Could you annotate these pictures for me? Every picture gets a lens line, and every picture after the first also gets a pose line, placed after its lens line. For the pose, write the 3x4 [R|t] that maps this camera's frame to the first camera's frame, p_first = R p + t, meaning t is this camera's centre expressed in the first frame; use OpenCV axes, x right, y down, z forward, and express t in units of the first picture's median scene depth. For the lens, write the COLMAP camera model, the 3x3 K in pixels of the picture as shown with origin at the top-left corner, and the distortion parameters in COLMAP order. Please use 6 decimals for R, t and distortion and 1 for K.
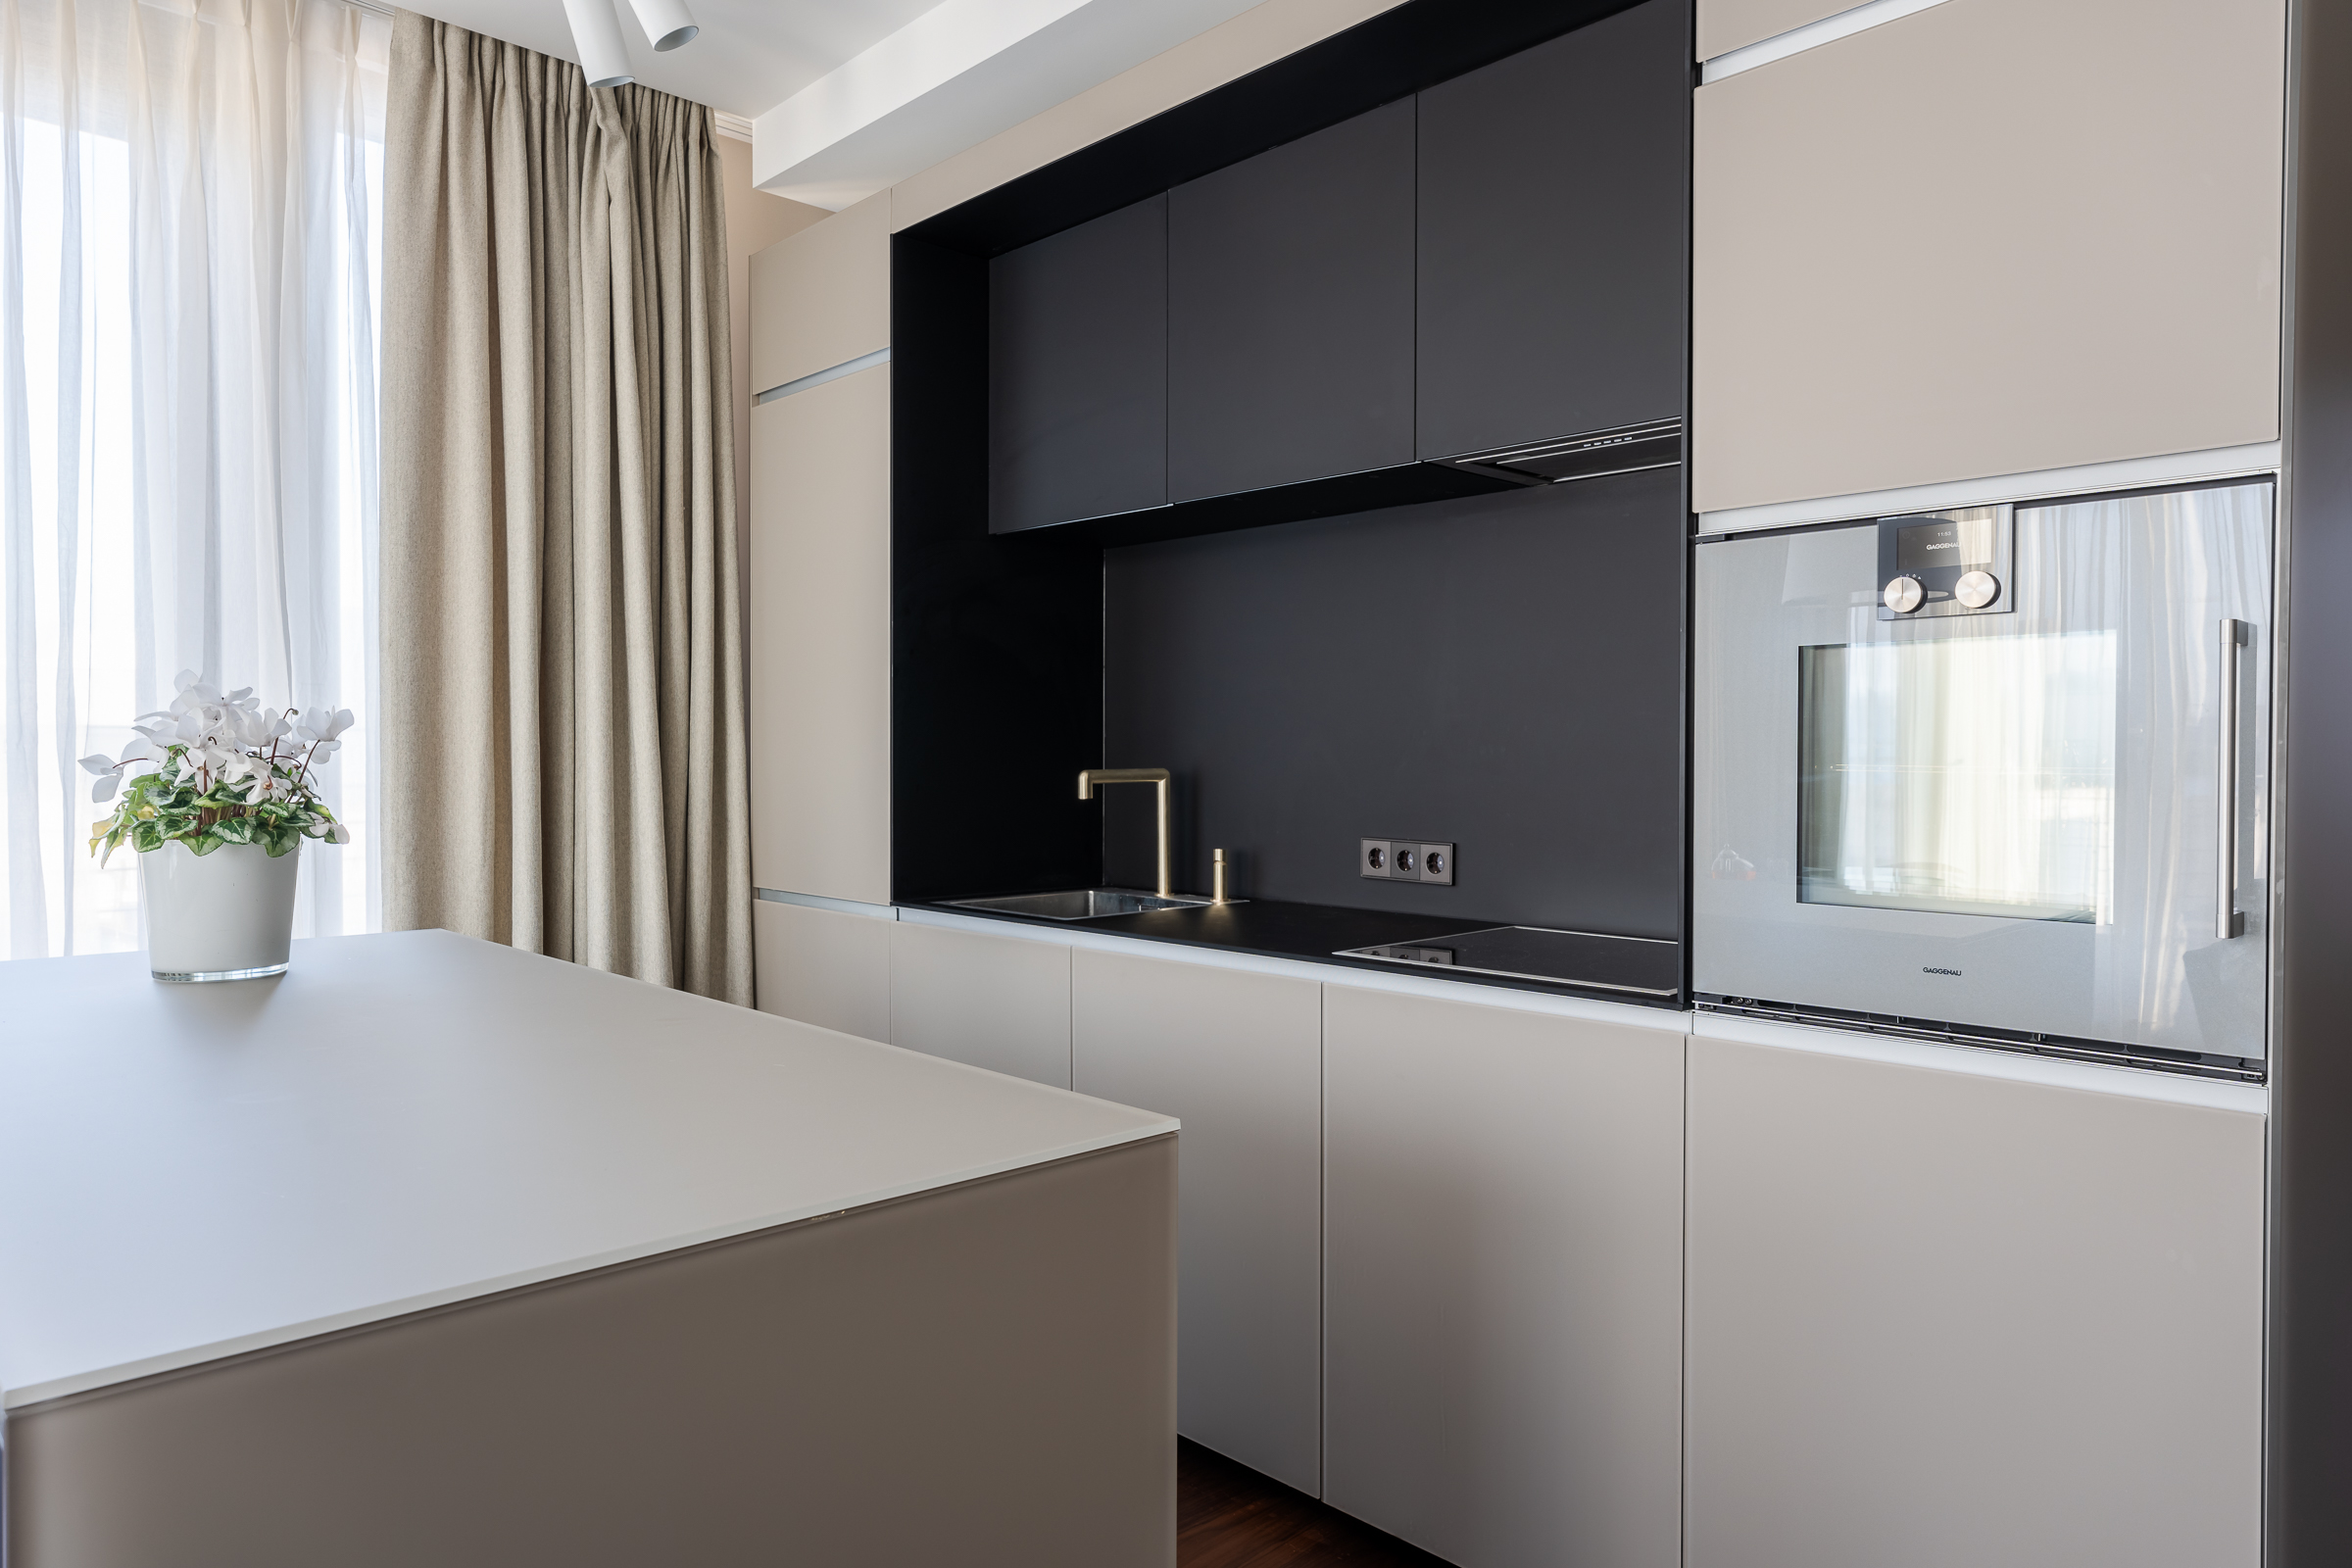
lens RADIAL K [[1497.8, 0, 1177.9], [0, 1497.8, 779.1], [0, 0, 1]] dist [-0.036644, 0.039080]
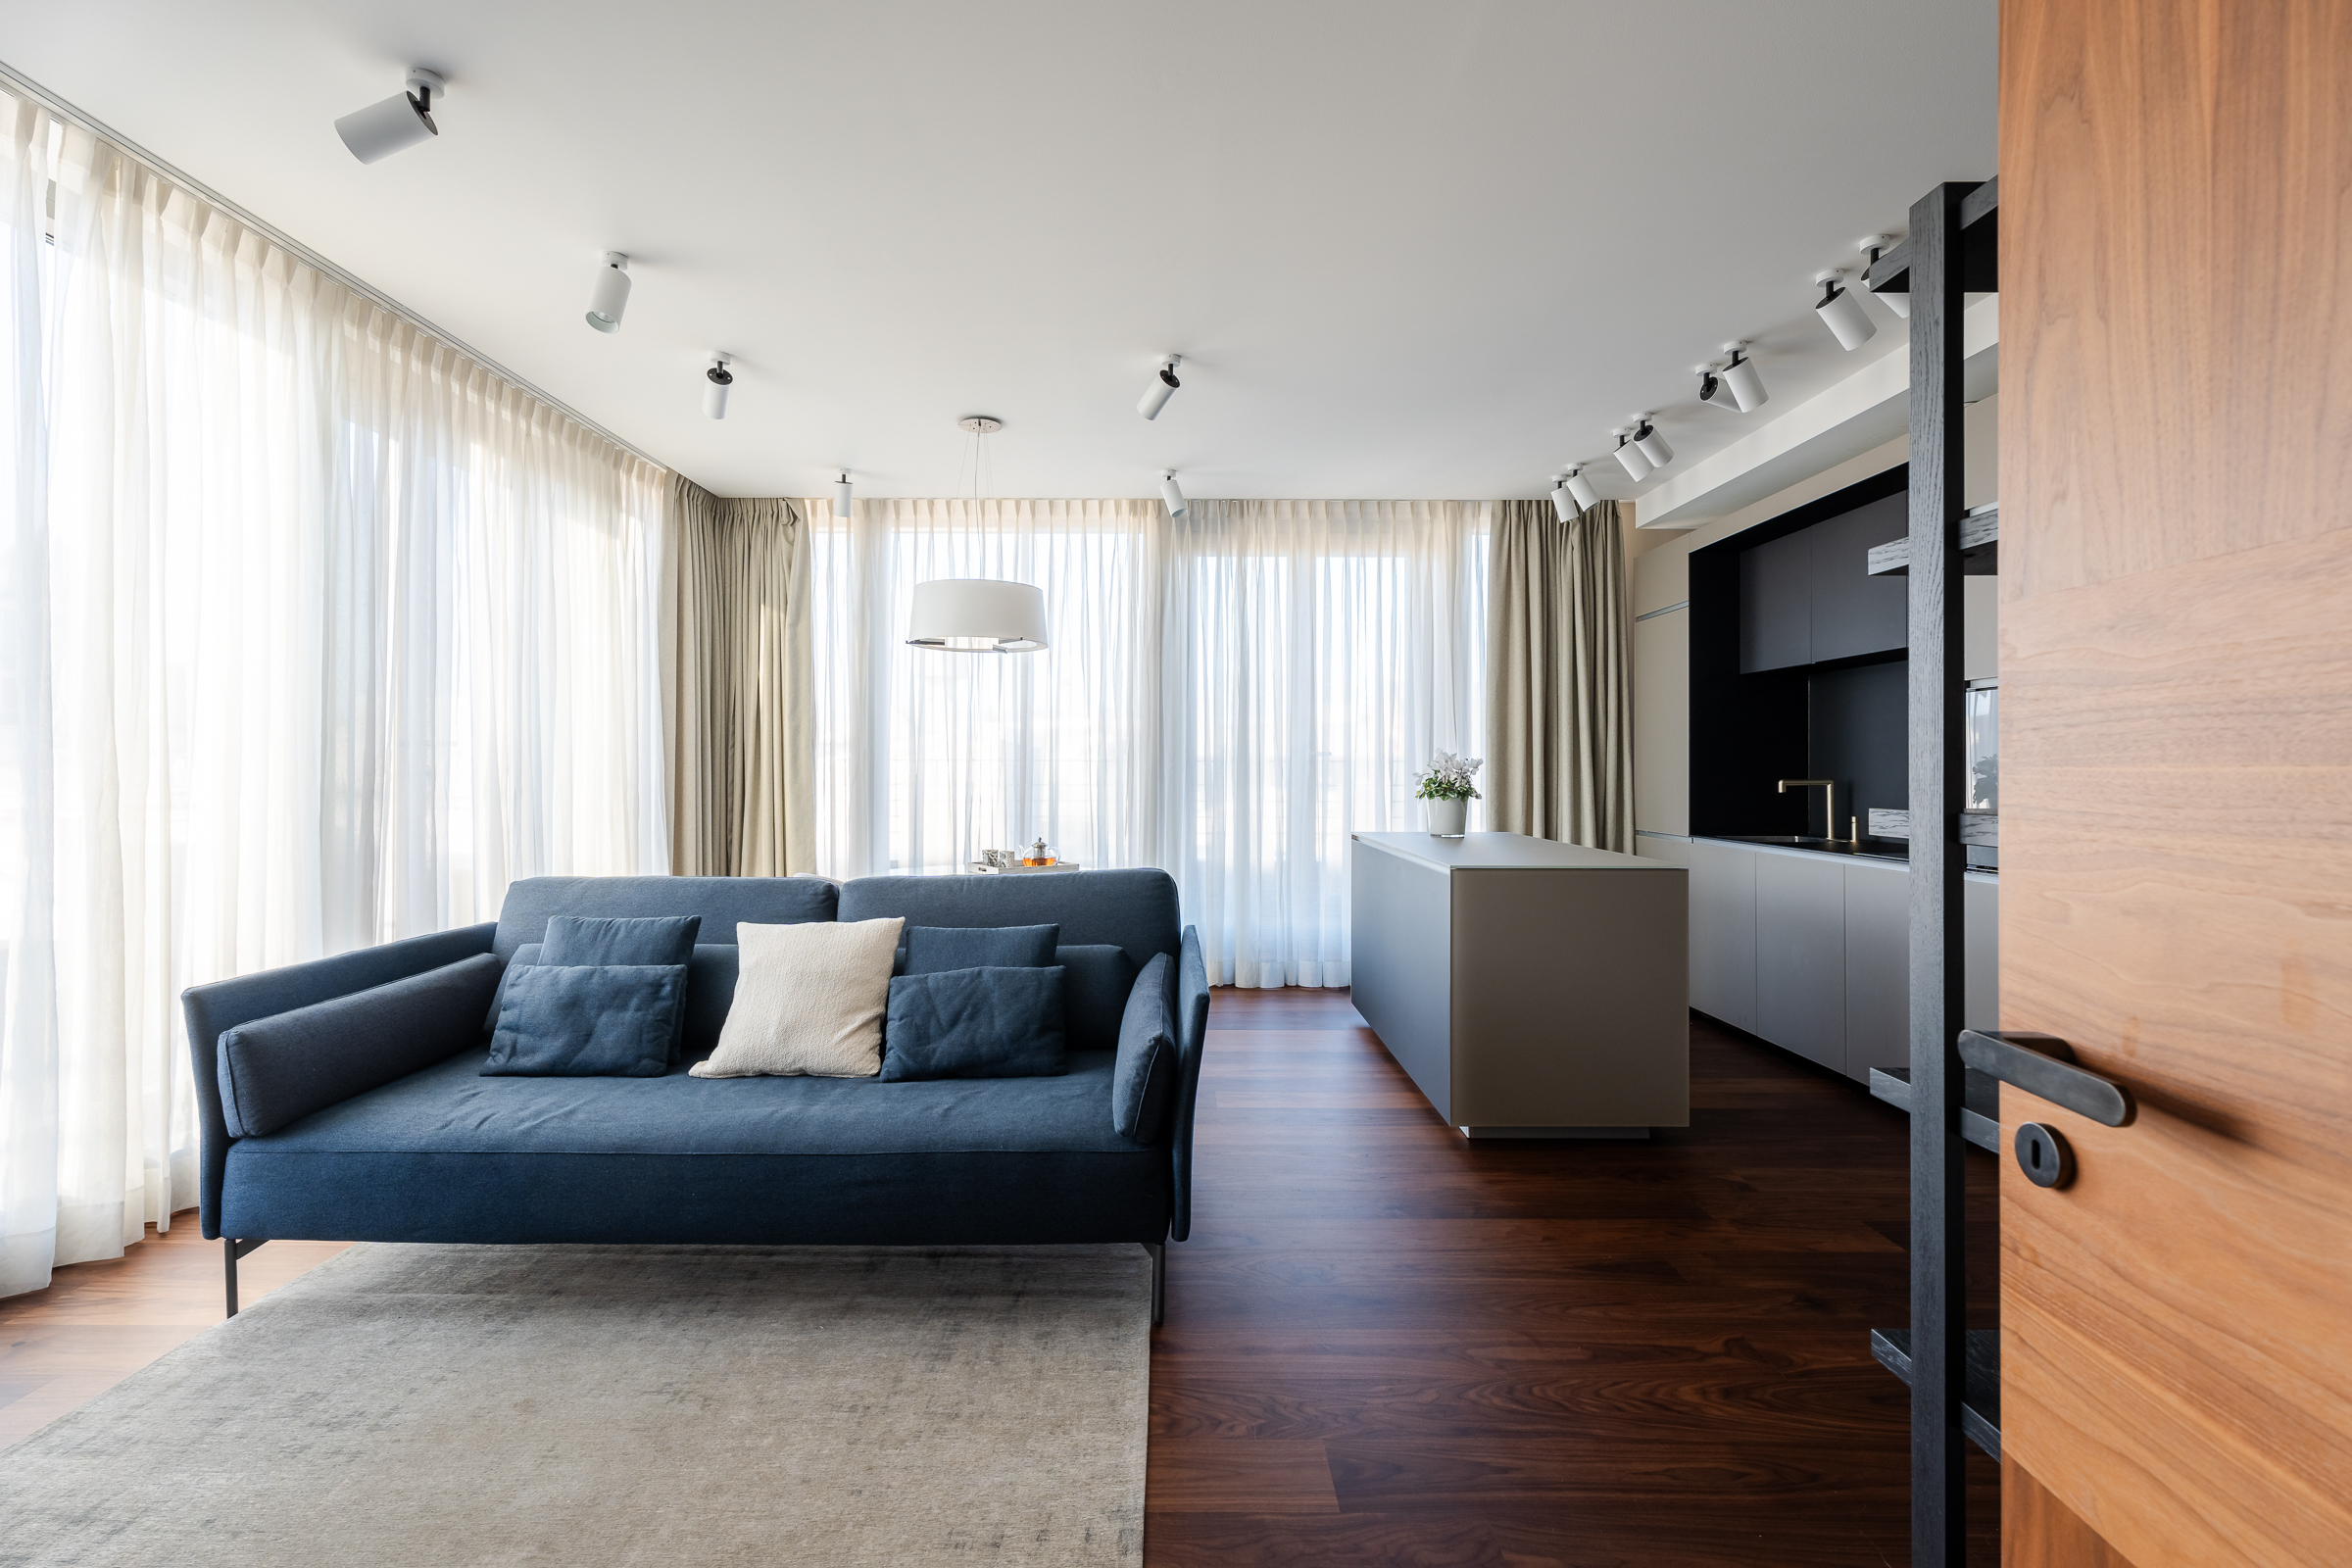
lens RADIAL K [[1044.4, 0, 1163.7], [0, 1044.4, 767.8], [0, 0, 1]] dist [0.002438, 0.000068]
pose [[0.714698, -0.003086, -0.699427, 0.391675], [-0.011861, 0.999793, -0.016531, 0.013740], [0.699333, 0.020111, 0.714513, -0.805729]]
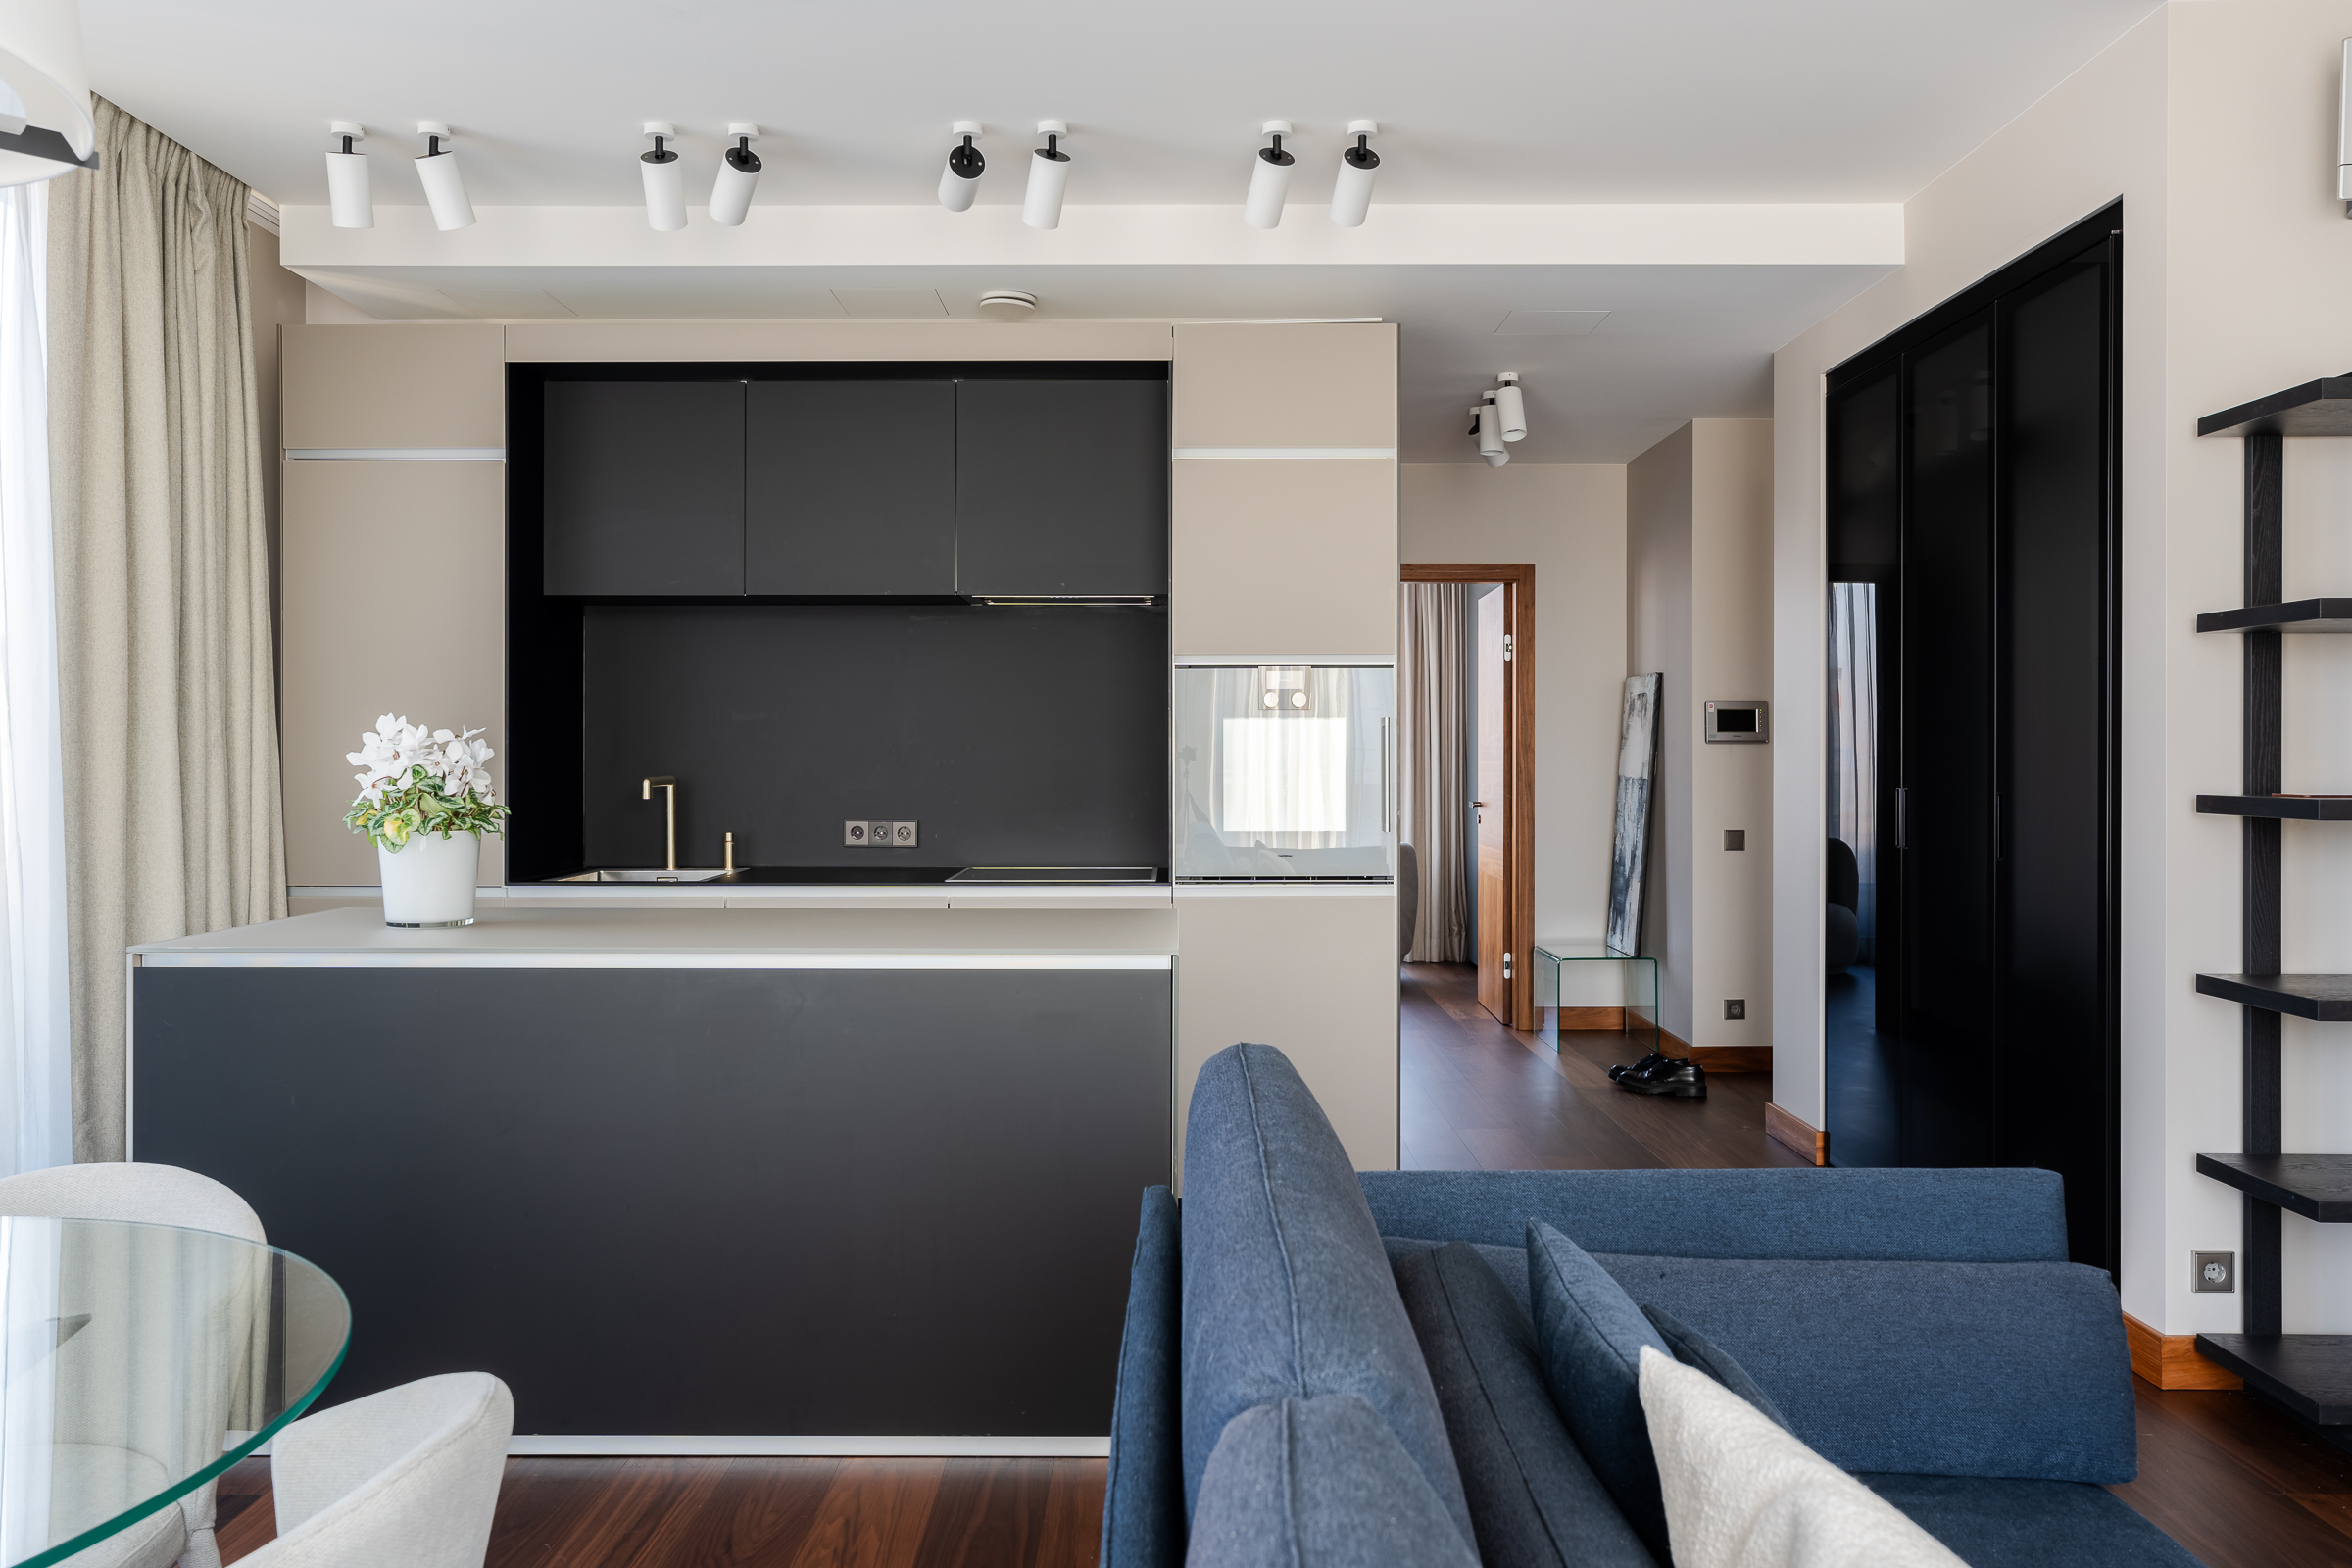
lens RADIAL K [[1749.4, 0, 1170.1], [0, 1749.4, 755.4], [0, 0, 1]] dist [-0.002201, -0.001076]
pose [[0.697271, -0.003934, 0.716797, -0.923016], [0.015472, 0.999835, -0.009563, -0.004378], [-0.716641, 0.017758, 0.697216, -0.476854]]
